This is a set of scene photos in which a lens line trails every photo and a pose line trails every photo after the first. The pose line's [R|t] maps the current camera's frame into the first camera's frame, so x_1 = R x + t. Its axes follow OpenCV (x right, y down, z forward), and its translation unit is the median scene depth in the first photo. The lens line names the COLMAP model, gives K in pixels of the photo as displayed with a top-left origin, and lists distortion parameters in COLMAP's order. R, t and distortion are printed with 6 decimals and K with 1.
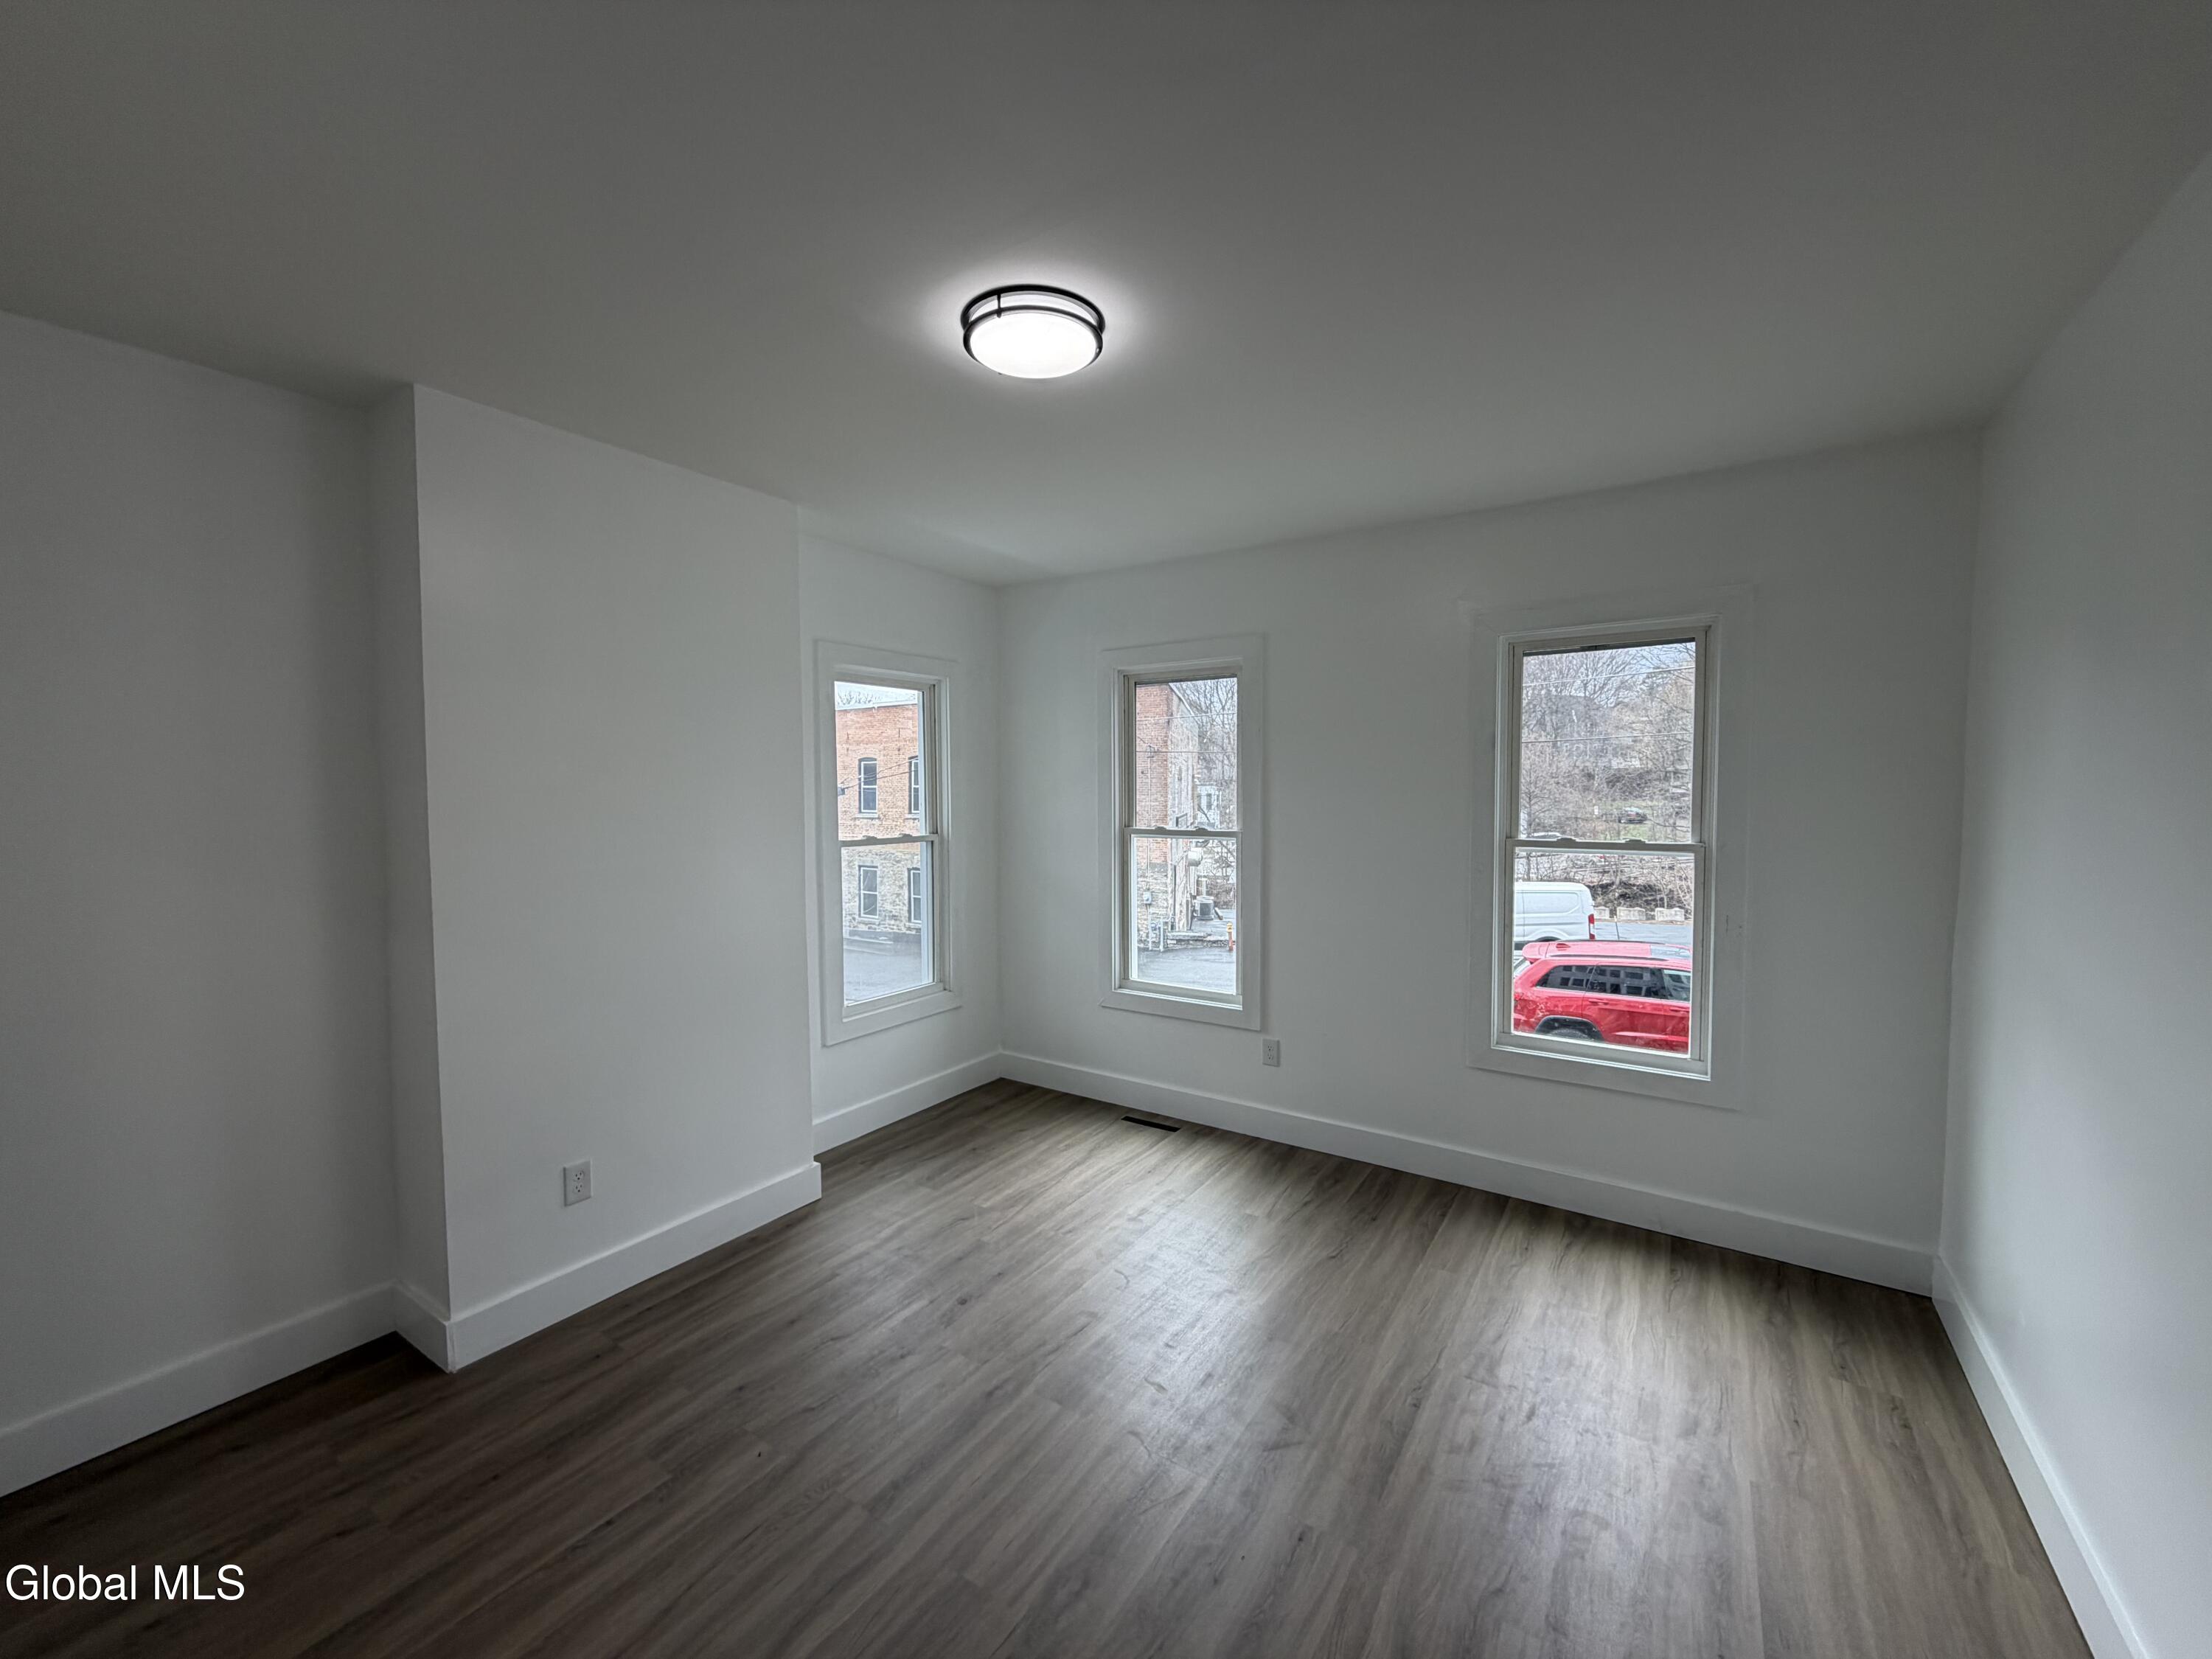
lens RADIAL K [[883.7, 0, 1103.4], [0, 883.7, 824.7], [0, 0, 1]] dist [-0.000811, -0.000722]
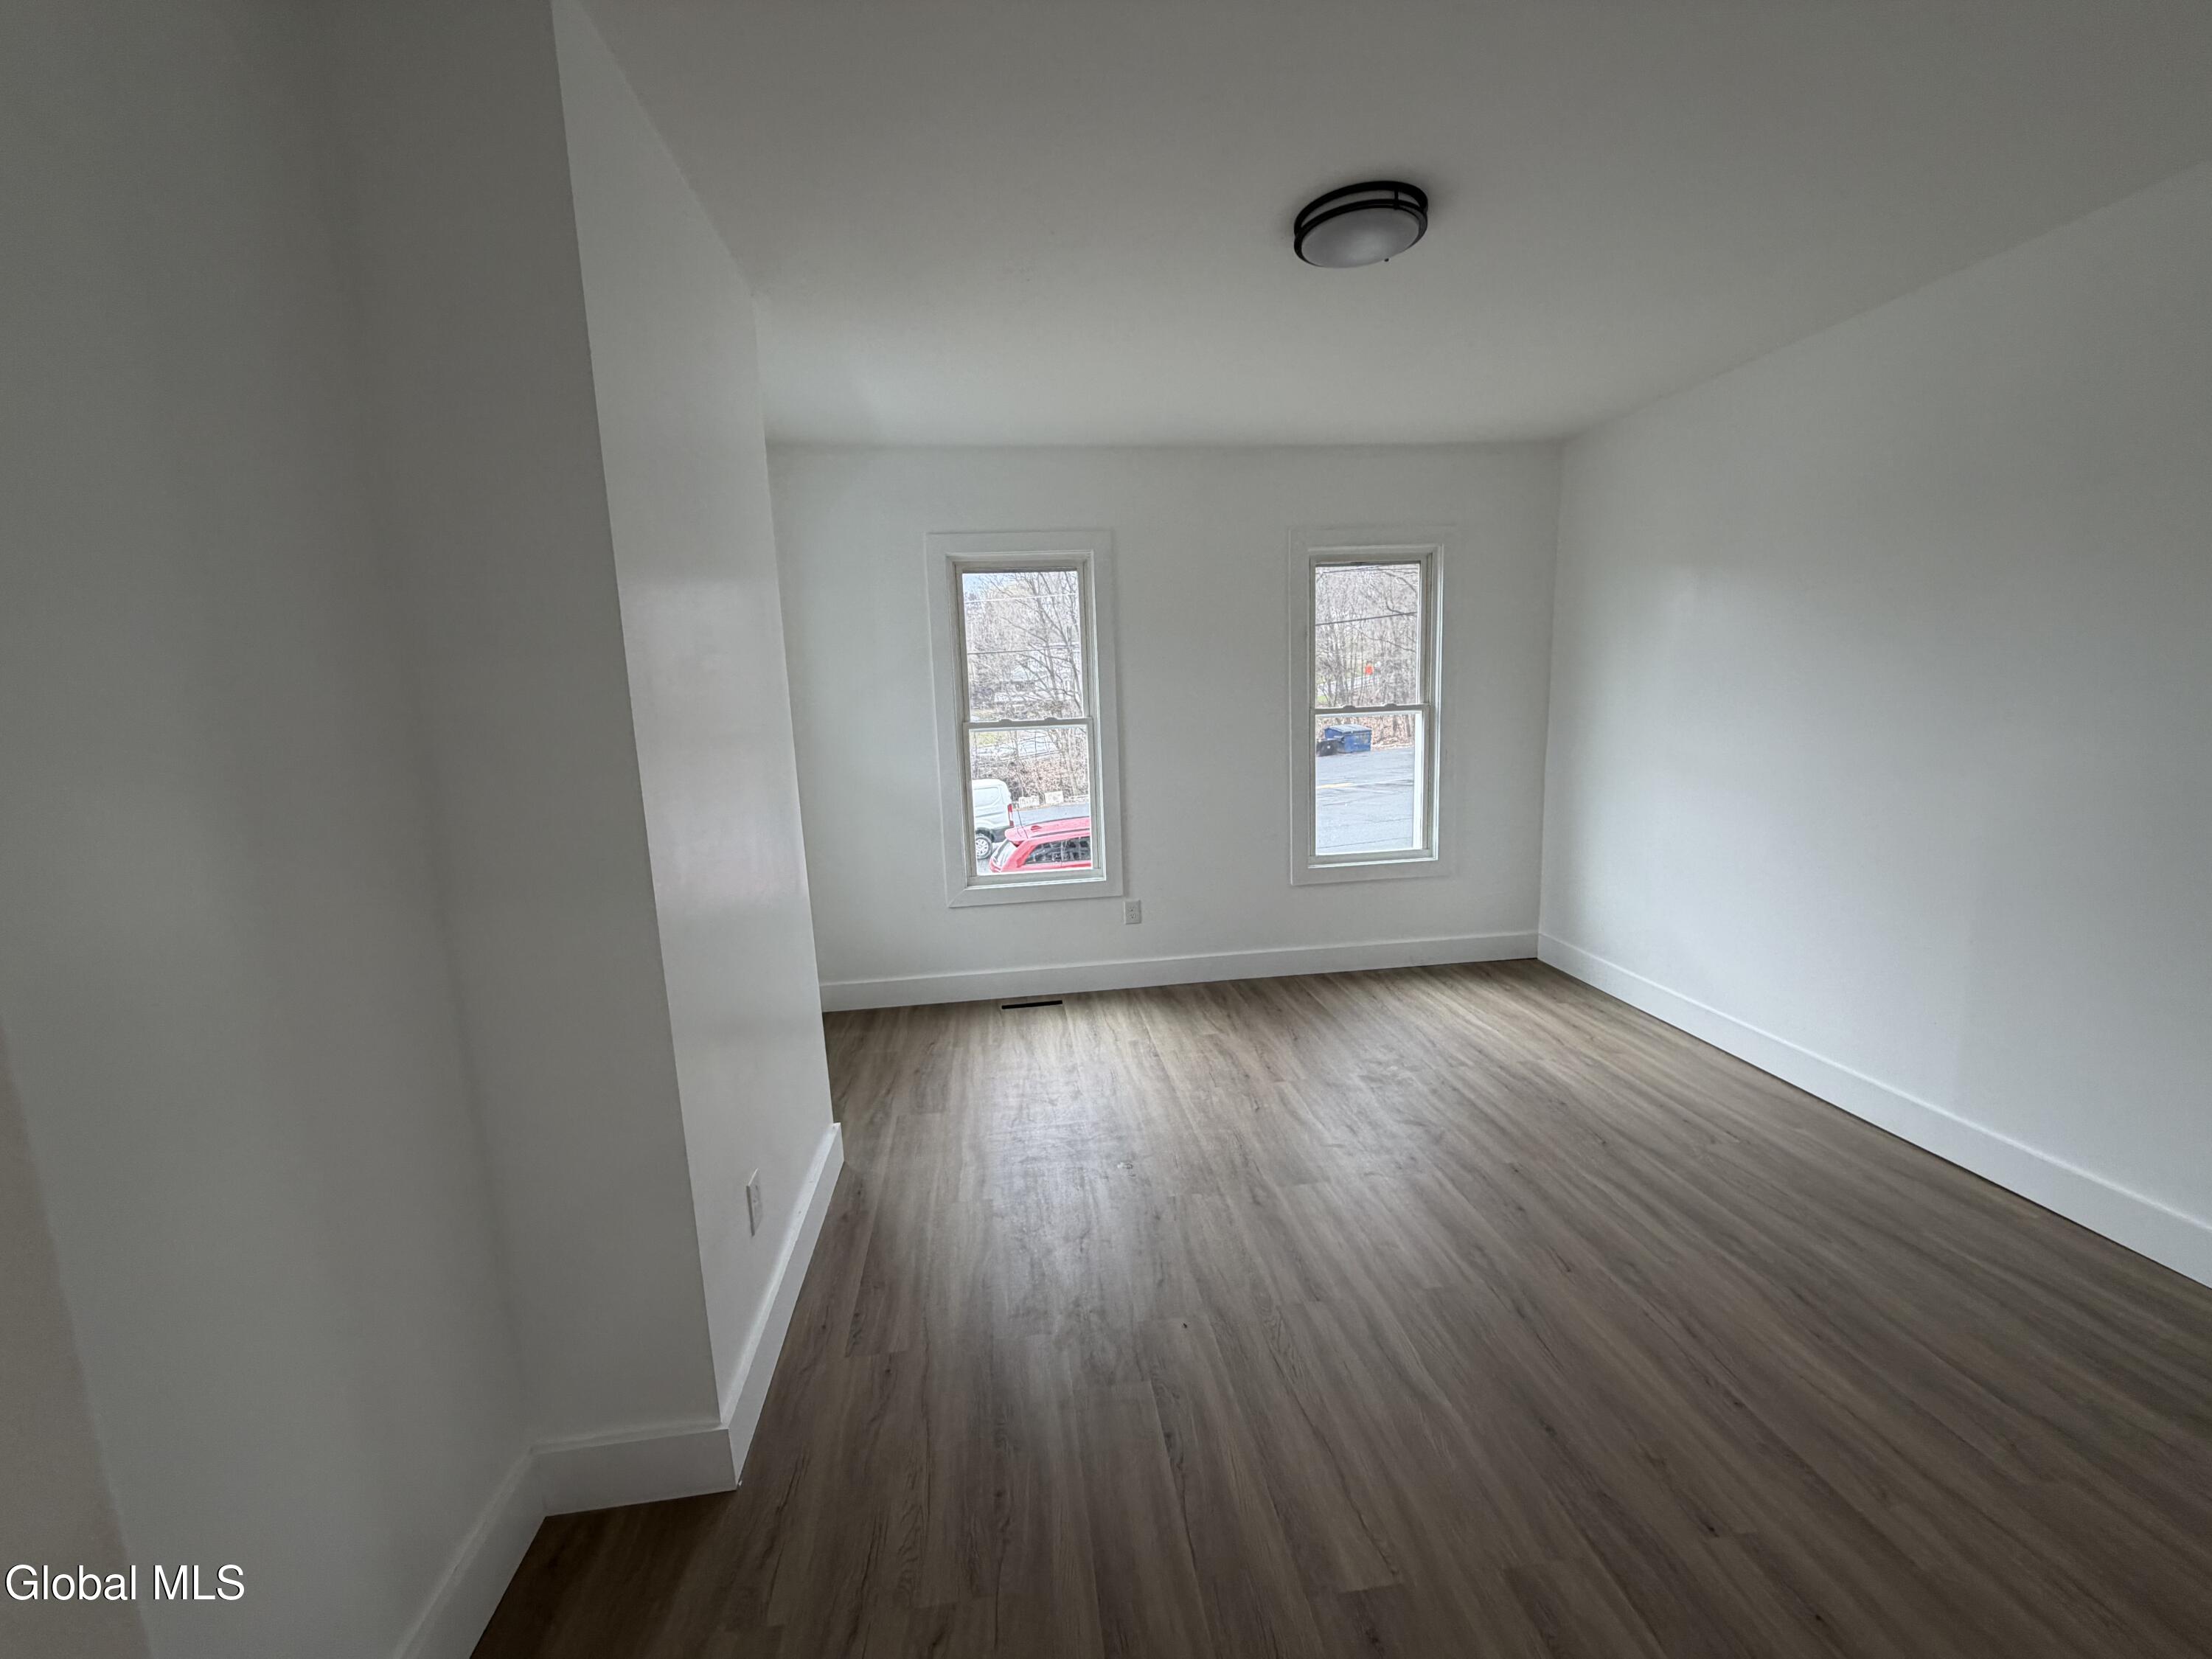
lens RADIAL K [[883.7, 0, 1112.9], [0, 883.7, 827.8], [0, 0, 1]] dist [-0.000811, -0.000722]
pose [[0.748395, -0.123495, 0.651655, -0.567093], [0.061548, 0.991204, 0.117158, 0.017246], [-0.660391, -0.047573, 0.749413, 0.180658]]
